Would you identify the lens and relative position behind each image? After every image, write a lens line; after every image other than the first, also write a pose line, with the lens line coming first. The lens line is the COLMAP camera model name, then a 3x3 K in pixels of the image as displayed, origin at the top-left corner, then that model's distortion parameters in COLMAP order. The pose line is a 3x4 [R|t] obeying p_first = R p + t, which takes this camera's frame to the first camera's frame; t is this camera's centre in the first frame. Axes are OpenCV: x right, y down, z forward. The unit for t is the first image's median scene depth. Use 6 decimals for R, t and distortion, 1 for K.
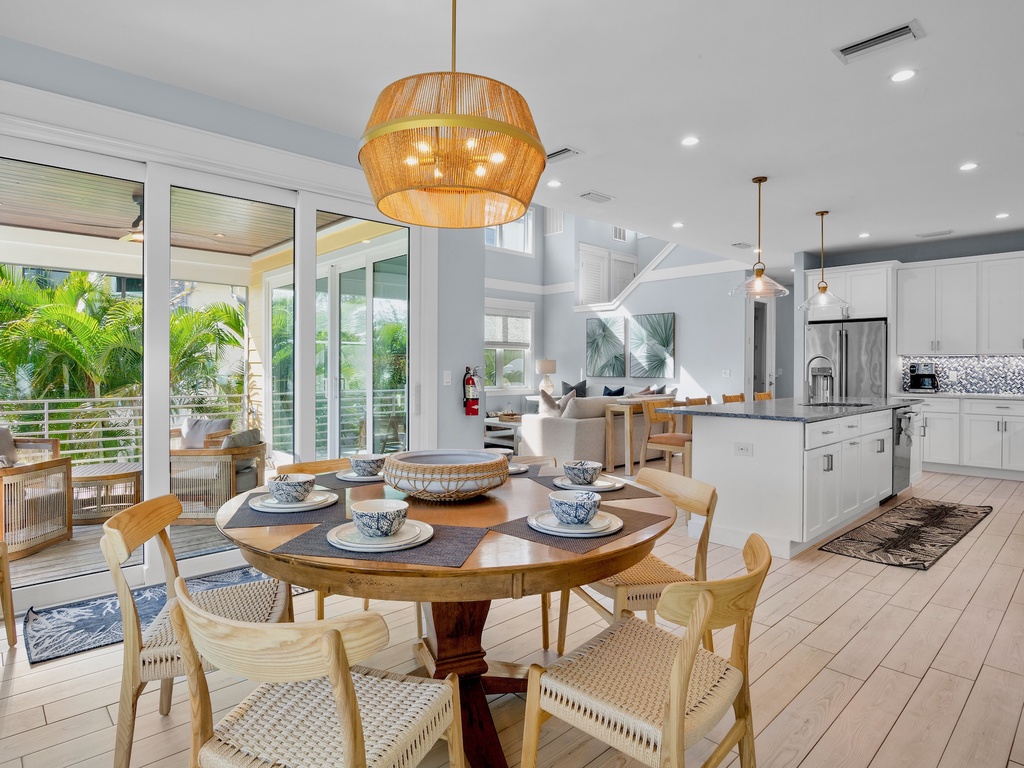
lens RADIAL K [[573.8, 0, 512.0], [0, 573.8, 384.0], [0, 0, 1]] dist [-0.002964, -0.000237]
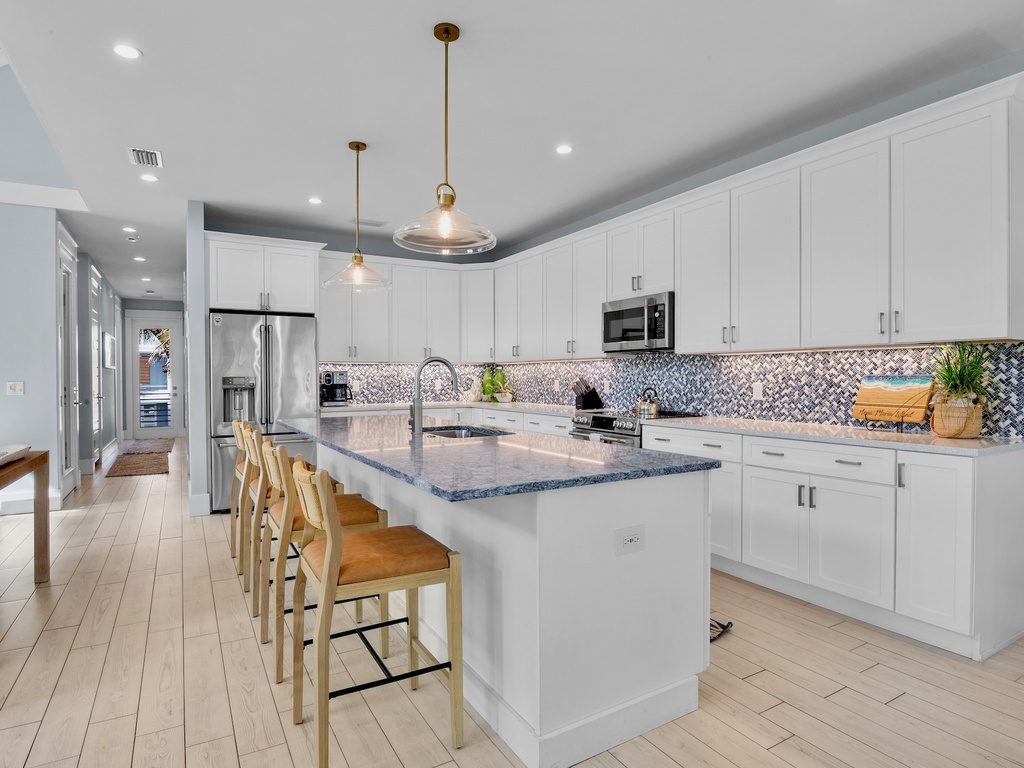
lens RADIAL K [[573.8, 0, 512.0], [0, 573.8, 384.0], [0, 0, 1]] dist [-0.002964, -0.000237]
pose [[0.242241, -0.015558, 0.970091, -0.052549], [0.034568, 0.999375, 0.007396, -0.015149], [-0.969600, 0.031742, 0.242628, 0.547551]]
